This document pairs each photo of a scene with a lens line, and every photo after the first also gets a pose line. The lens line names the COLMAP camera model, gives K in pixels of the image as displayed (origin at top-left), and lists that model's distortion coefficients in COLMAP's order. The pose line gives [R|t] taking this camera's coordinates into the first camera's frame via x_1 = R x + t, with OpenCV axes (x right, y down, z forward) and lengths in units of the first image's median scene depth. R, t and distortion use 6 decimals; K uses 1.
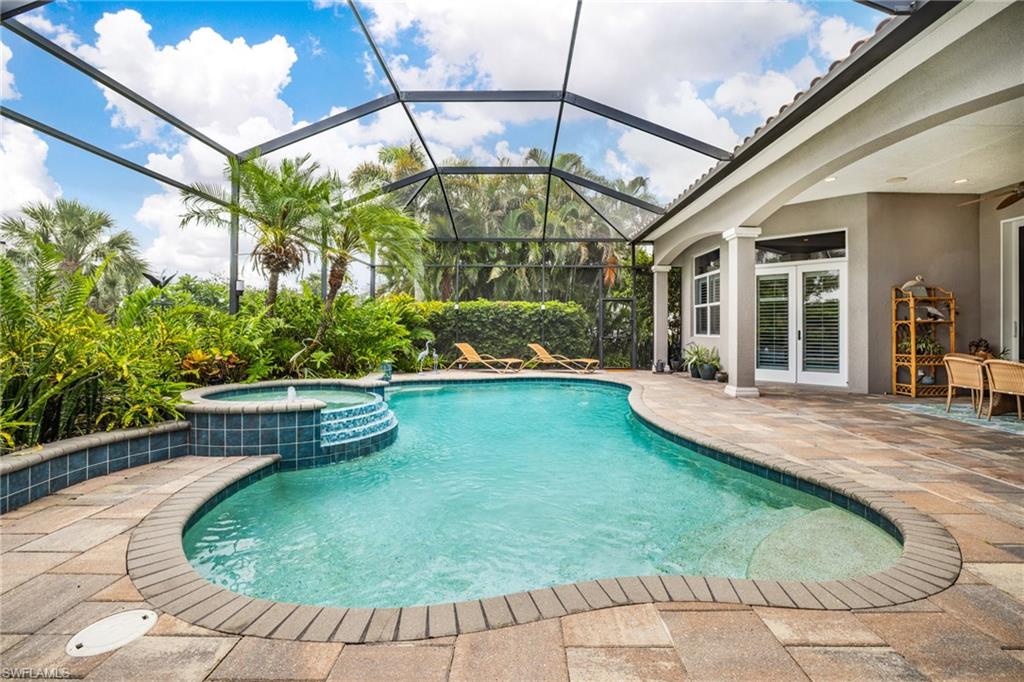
lens RADIAL K [[447.6, 0, 513.8], [0, 447.6, 321.4], [0, 0, 1]] dist [-0.000215, 0.000583]
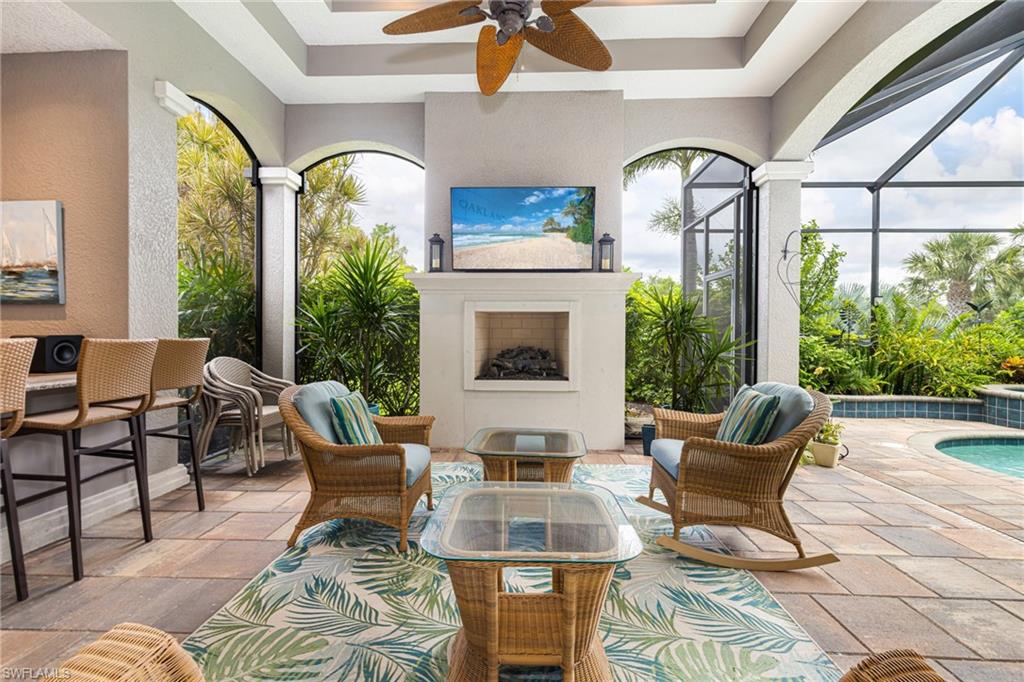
lens RADIAL K [[447.6, 0, 516.7], [0, 447.6, 338.0], [0, 0, 1]] dist [-0.000215, 0.000583]
pose [[-0.019193, 0.000588, -0.999816, 0.398919], [0.011011, 0.999939, 0.000377, -0.002815], [0.999755, -0.011001, -0.019199, -0.266358]]
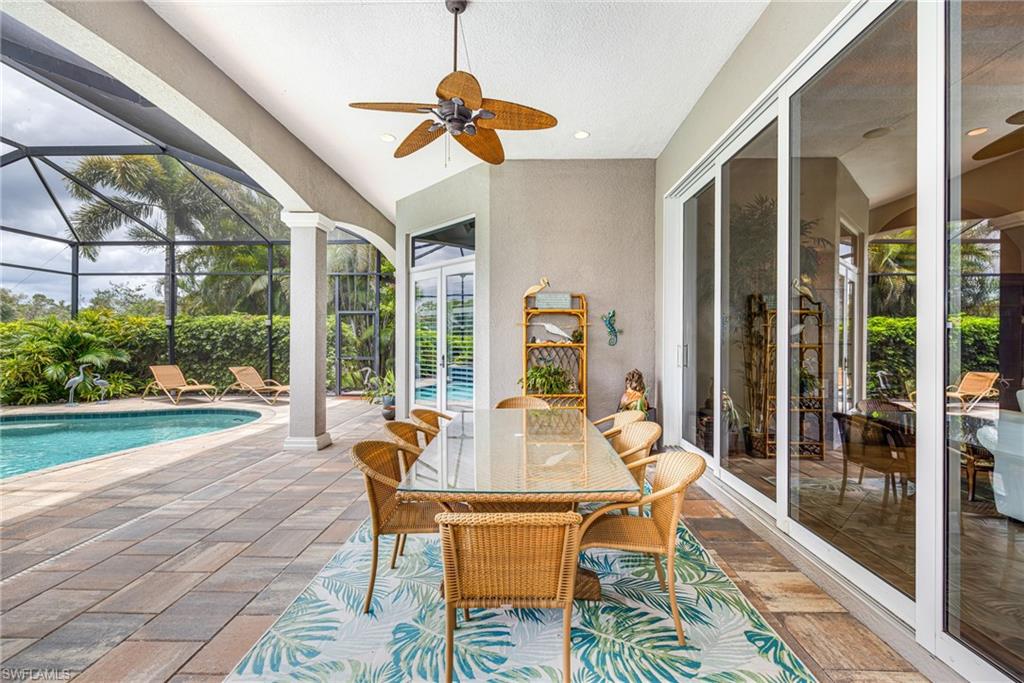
lens RADIAL K [[447.6, 0, 509.9], [0, 447.6, 344.1], [0, 0, 1]] dist [-0.000215, 0.000583]
pose [[0.999931, -0.003381, -0.011218, 0.784746], [0.003676, 0.999644, 0.026412, -0.017680], [0.011125, -0.026452, 0.999588, 0.248386]]
